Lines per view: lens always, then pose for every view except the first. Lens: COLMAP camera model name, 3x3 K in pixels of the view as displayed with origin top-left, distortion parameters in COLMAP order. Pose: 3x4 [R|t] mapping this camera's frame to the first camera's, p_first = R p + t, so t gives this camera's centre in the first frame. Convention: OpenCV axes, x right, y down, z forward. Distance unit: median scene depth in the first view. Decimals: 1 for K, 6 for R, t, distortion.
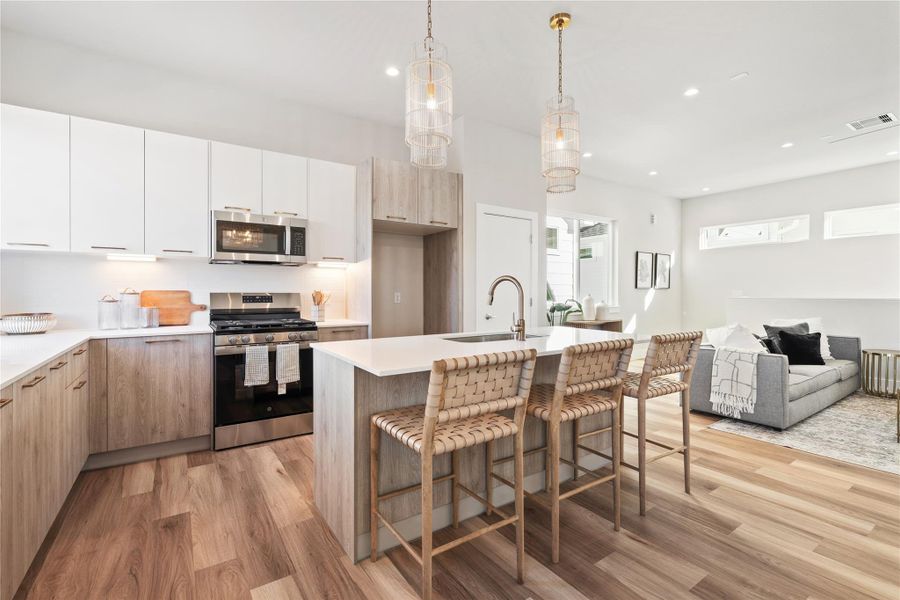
lens RADIAL K [[405.2, 0, 449.5], [0, 405.2, 295.3], [0, 0, 1]] dist [0.000799, -0.000011]
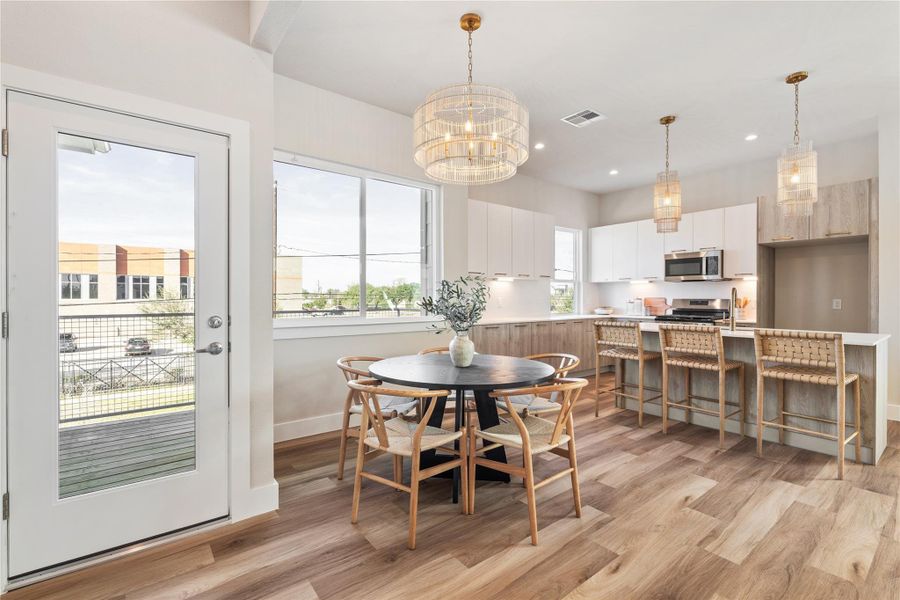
lens RADIAL K [[405.2, 0, 449.5], [0, 405.2, 295.3], [0, 0, 1]] dist [0.000799, -0.000011]
pose [[0.064139, -0.004805, -0.997929, 1.097563], [-0.010186, 0.999933, -0.005469, -0.001307], [0.997889, 0.010515, 0.064086, -0.096051]]
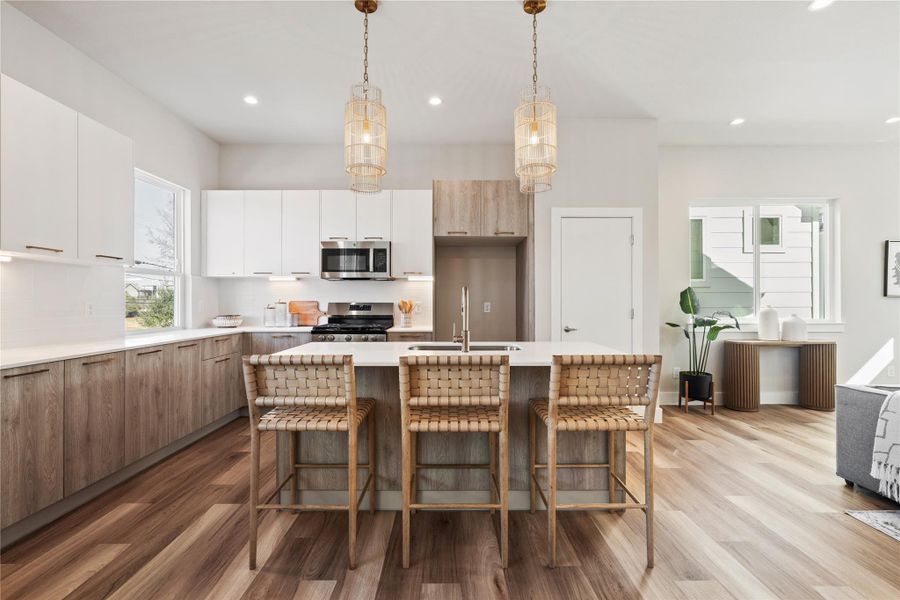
lens RADIAL K [[403.3, 0, 450.0], [0, 403.3, 300.0], [0, 0, 1]] dist [-0.001029, 0.000091]
pose [[0.830166, -0.002071, -0.557513, 0.471832], [-0.005039, 0.999924, -0.011218, -0.001694], [0.557494, 0.012122, 0.830092, 0.113641]]
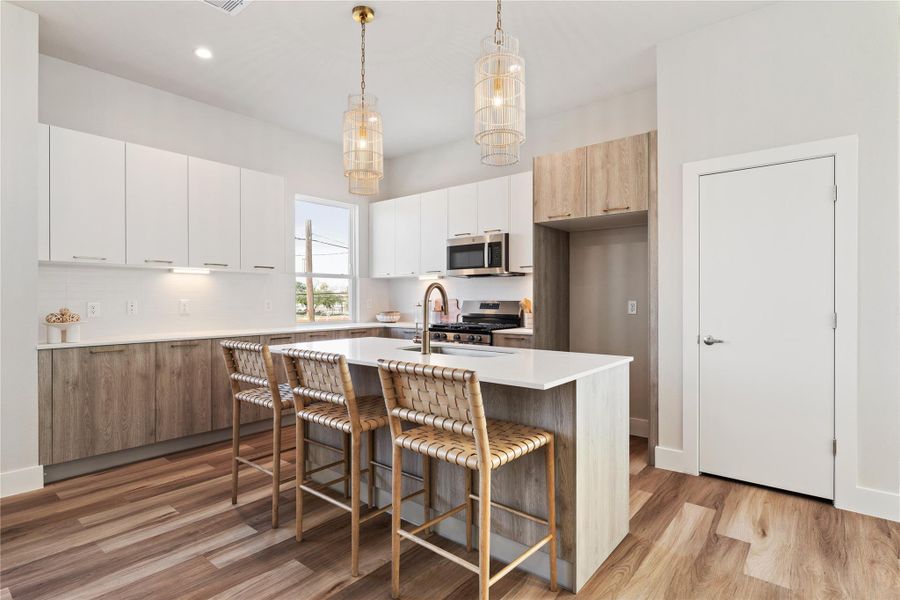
lens RADIAL K [[458.2, 0, 452.0], [0, 458.2, 301.8], [0, 0, 1]] dist [-0.000346, 0.000212]
pose [[0.289772, 0.005130, -0.957082, 0.800259], [-0.008204, 0.999962, 0.002876, -0.005951], [0.957060, 0.007019, 0.289803, 0.517799]]
